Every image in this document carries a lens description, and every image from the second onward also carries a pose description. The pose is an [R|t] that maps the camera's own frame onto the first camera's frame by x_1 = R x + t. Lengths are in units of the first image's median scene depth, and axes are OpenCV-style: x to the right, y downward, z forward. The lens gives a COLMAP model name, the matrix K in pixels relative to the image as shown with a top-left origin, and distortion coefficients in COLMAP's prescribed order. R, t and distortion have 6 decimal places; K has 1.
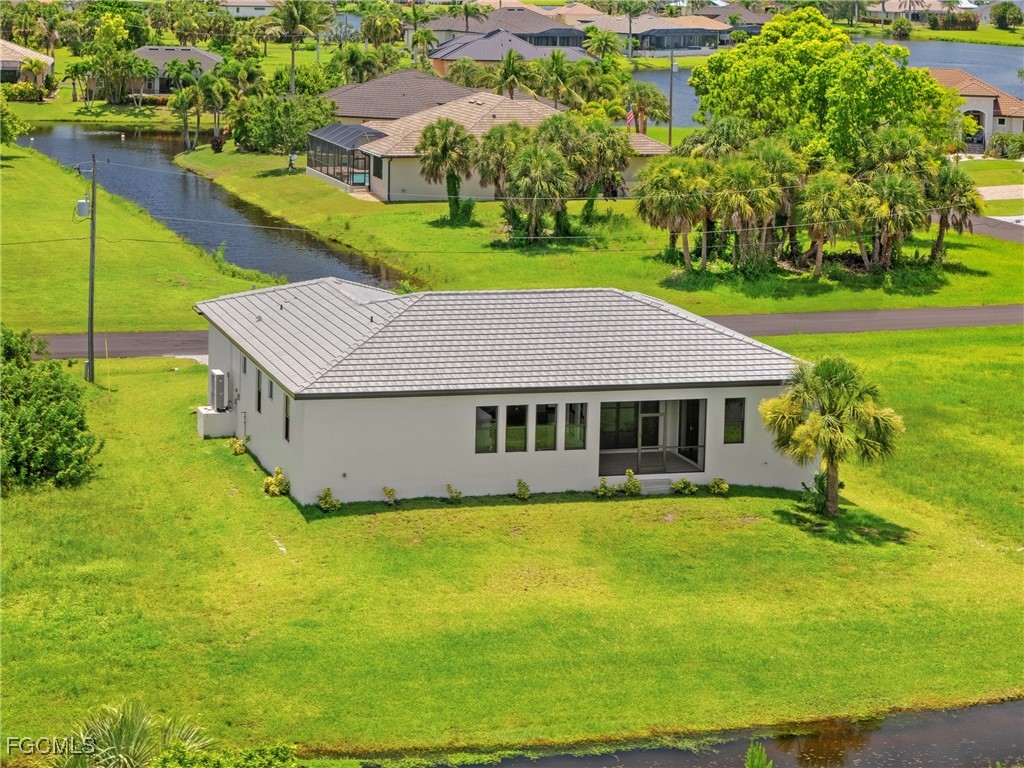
lens RADIAL K [[2556.5, 0, 512.0], [0, 2556.5, 384.0], [0, 0, 1]] dist [-0.234085, 1.181340]
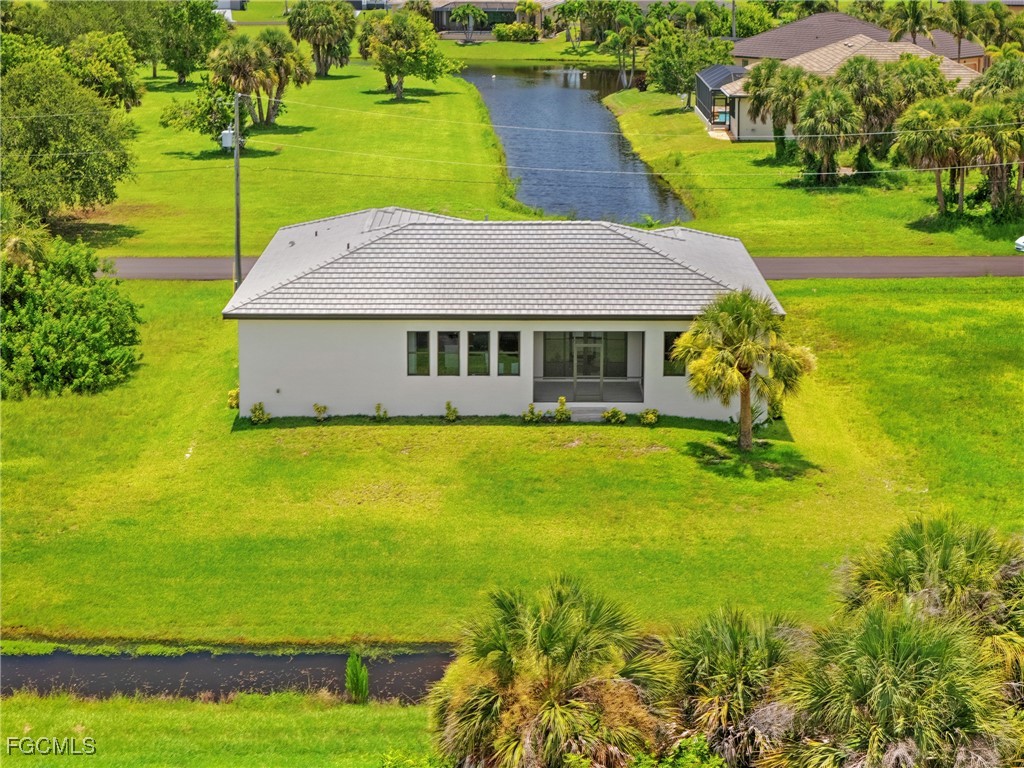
lens RADIAL K [[2495.0, 0, 512.0], [0, 2495.0, 384.0], [0, 0, 1]] dist [-0.210256, 0.857078]
pose [[0.961723, 0.037814, -0.271400, 0.298920], [-0.030871, 0.999079, 0.029809, -0.001227], [0.272277, -0.020290, 0.962005, 0.022347]]
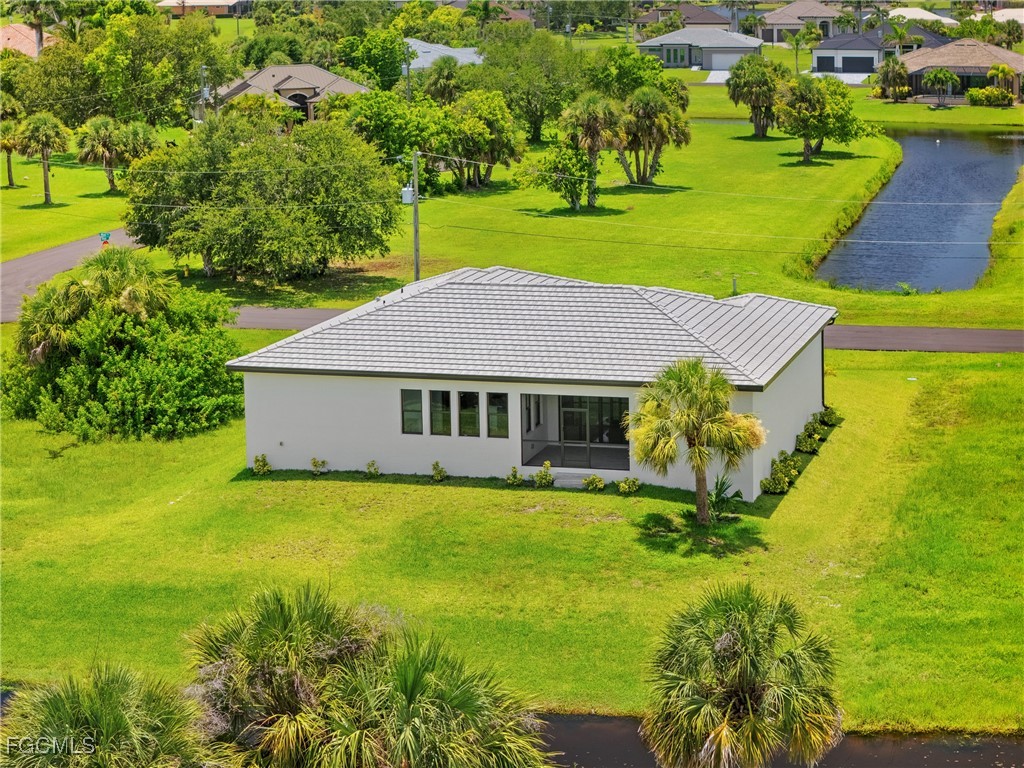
lens RADIAL K [[2495.0, 0, 512.0], [0, 2495.0, 384.0], [0, 0, 1]] dist [-0.210256, 0.857078]
pose [[0.866989, 0.063727, -0.494235, 0.519859], [-0.063819, 0.997822, 0.016707, -0.012945], [0.494223, 0.017056, 0.869168, 0.126333]]
